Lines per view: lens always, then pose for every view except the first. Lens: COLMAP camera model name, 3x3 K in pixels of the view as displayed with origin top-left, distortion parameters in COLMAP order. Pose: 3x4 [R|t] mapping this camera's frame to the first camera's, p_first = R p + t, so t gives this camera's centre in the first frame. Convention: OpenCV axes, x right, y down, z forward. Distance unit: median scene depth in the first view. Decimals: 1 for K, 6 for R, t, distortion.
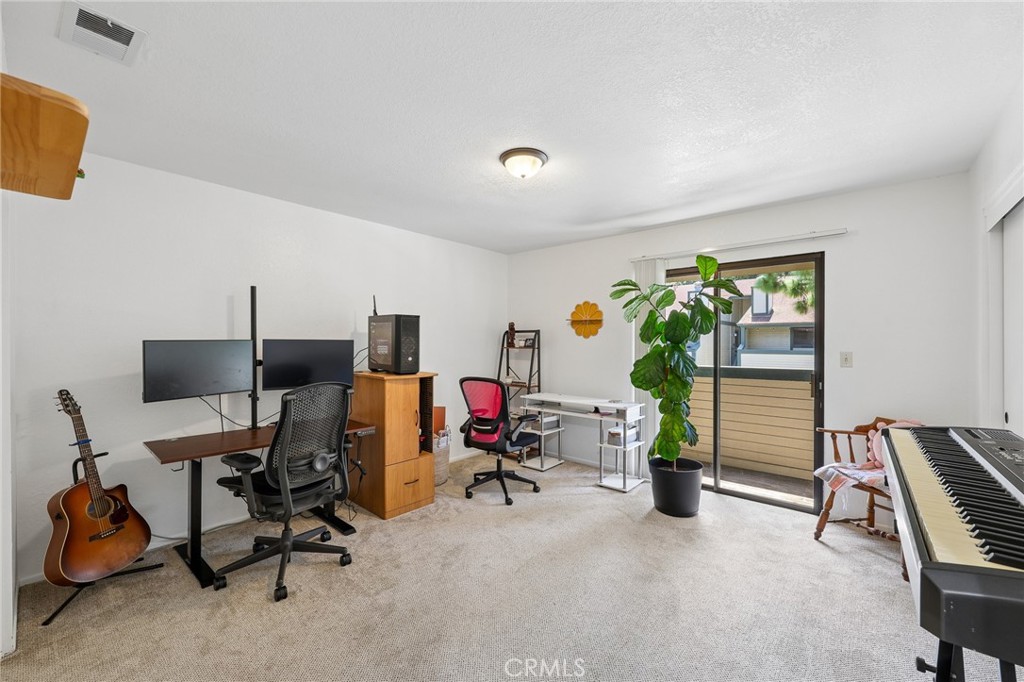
lens RADIAL K [[412.1, 0, 514.7], [0, 412.1, 339.6], [0, 0, 1]] dist [-0.001176, 0.000642]
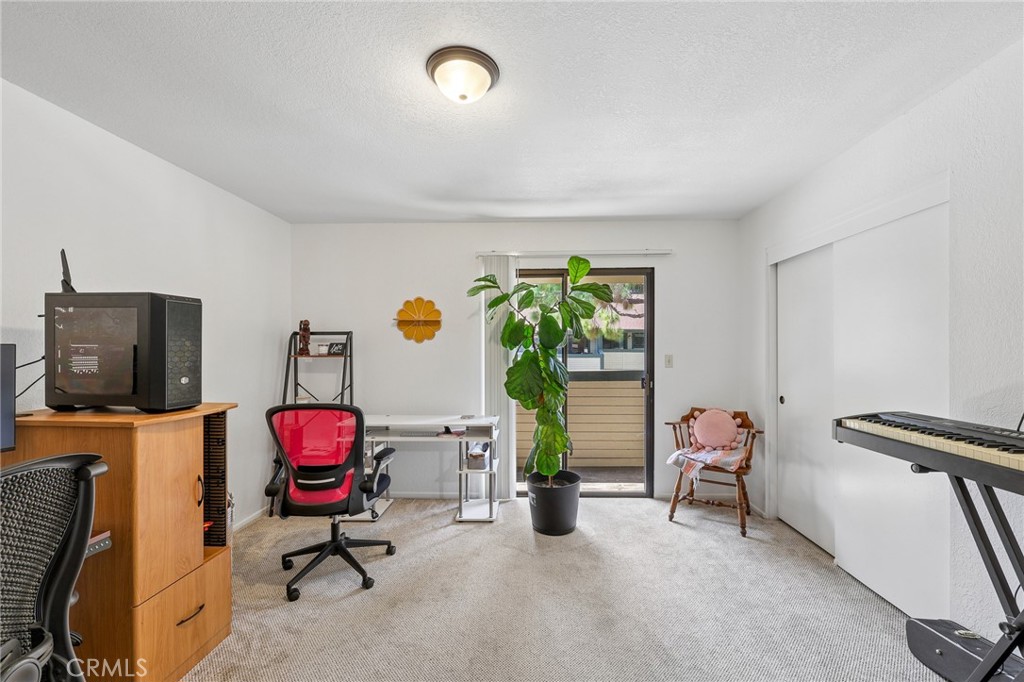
lens RADIAL K [[412.1, 0, 514.9], [0, 412.1, 348.6], [0, 0, 1]] dist [-0.001176, 0.000642]
pose [[0.773577, -0.005580, 0.633678, -0.255665], [0.001340, 0.999973, 0.007170, 0.003360], [-0.633701, -0.004697, 0.773564, 0.327222]]
